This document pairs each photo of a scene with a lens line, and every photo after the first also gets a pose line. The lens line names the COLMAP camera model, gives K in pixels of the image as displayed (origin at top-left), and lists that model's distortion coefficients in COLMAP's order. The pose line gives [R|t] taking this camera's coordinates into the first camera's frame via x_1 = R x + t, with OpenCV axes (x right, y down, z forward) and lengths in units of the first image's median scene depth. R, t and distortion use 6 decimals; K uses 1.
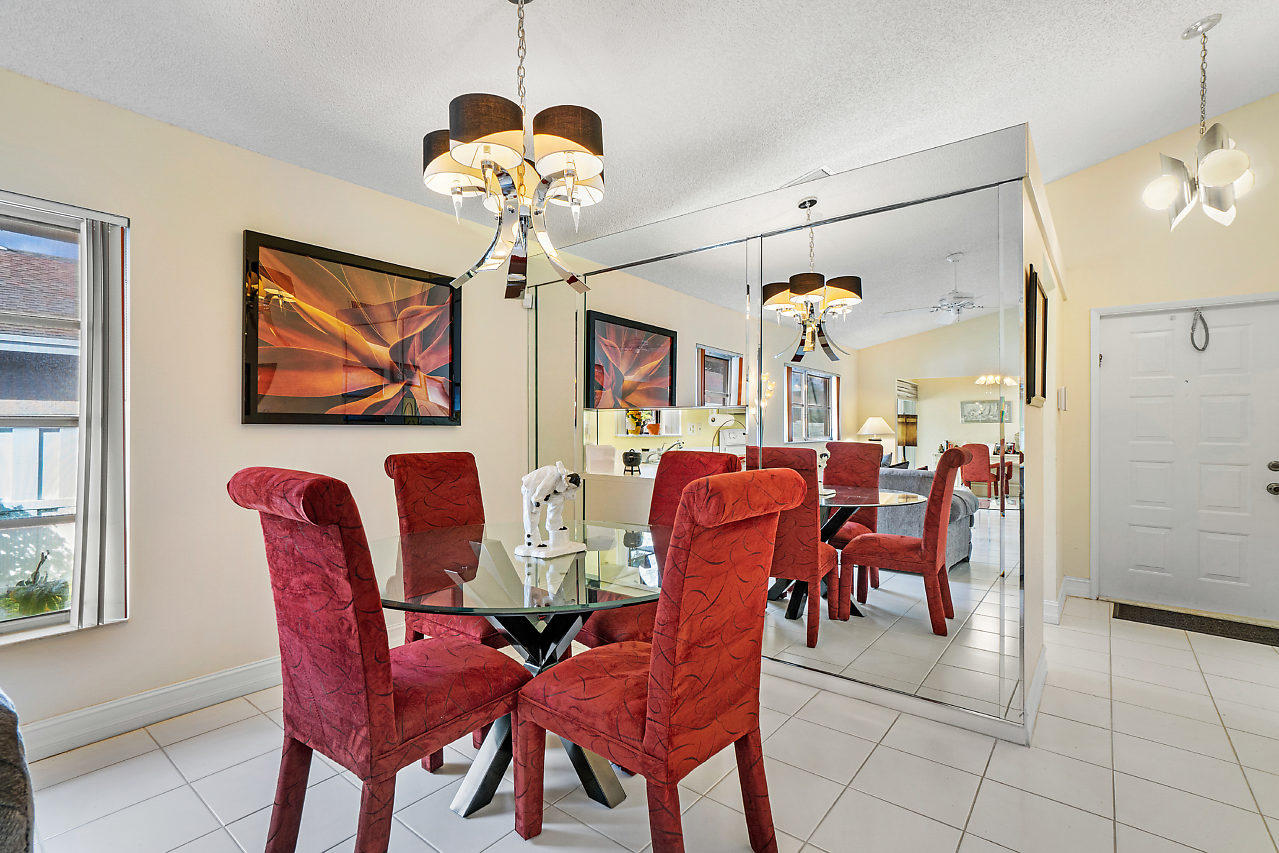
lens RADIAL K [[568.0, 0, 649.4], [0, 568.0, 433.8], [0, 0, 1]] dist [-0.013491, 0.000339]
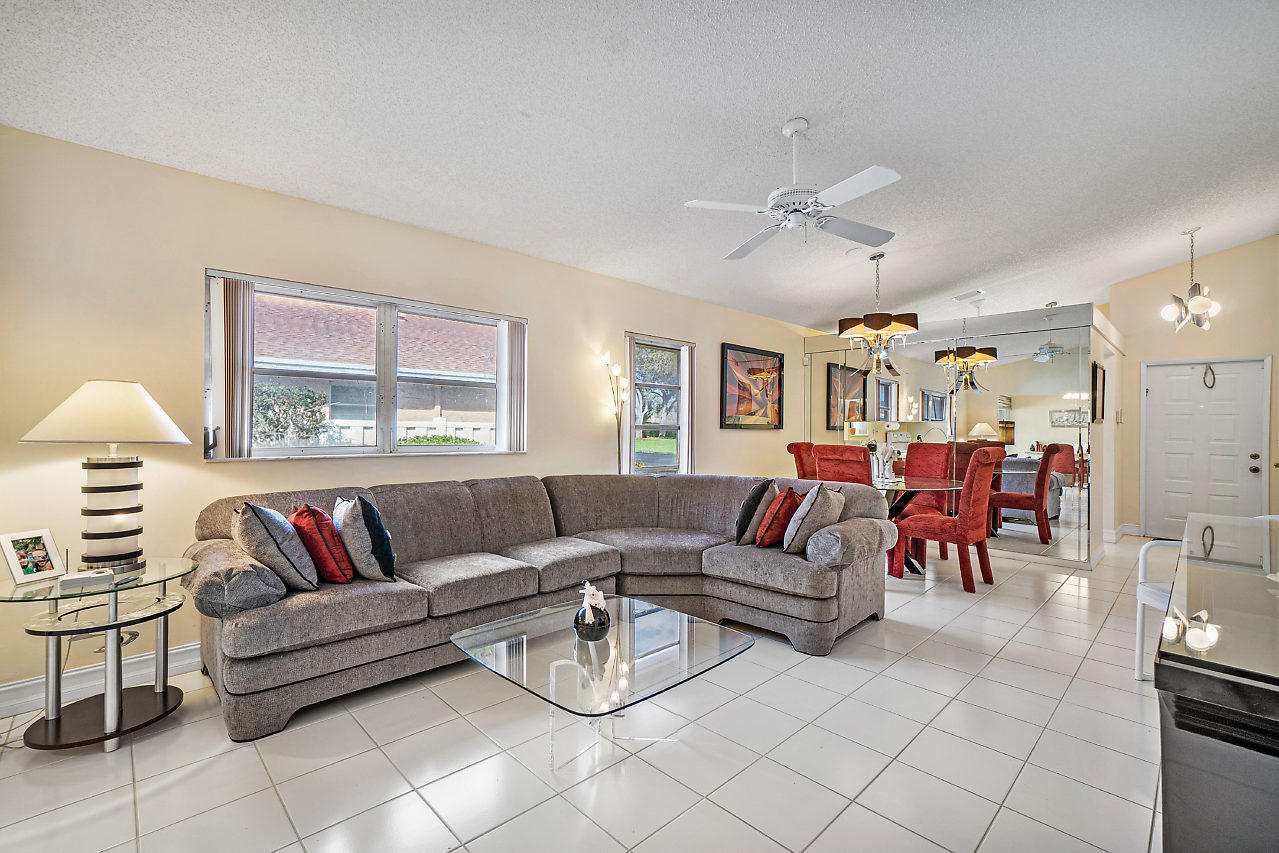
lens RADIAL K [[568.0, 0, 638.0], [0, 568.0, 426.5], [0, 0, 1]] dist [-0.013491, 0.000339]
pose [[0.993226, 0.006696, -0.116006, -0.535709], [-0.008188, 0.999890, -0.012388, 0.002199], [0.115911, 0.013254, 0.993171, -0.885139]]
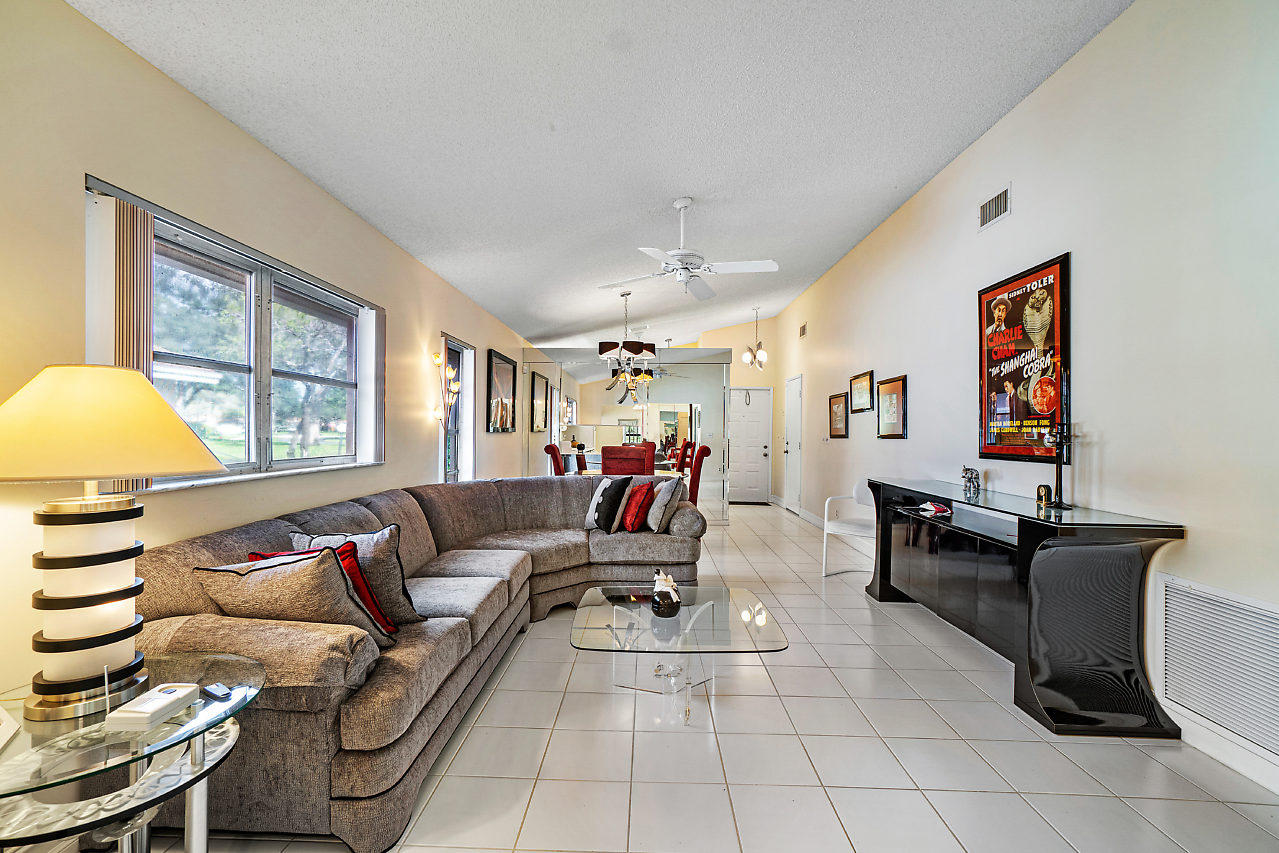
lens RADIAL K [[568.0, 0, 636.1], [0, 568.0, 427.4], [0, 0, 1]] dist [-0.013491, 0.000339]
pose [[0.780803, 0.008292, 0.624723, -1.175413], [-0.001978, 0.999940, -0.010800, -0.010349], [-0.624774, 0.007197, 0.780772, -0.822311]]
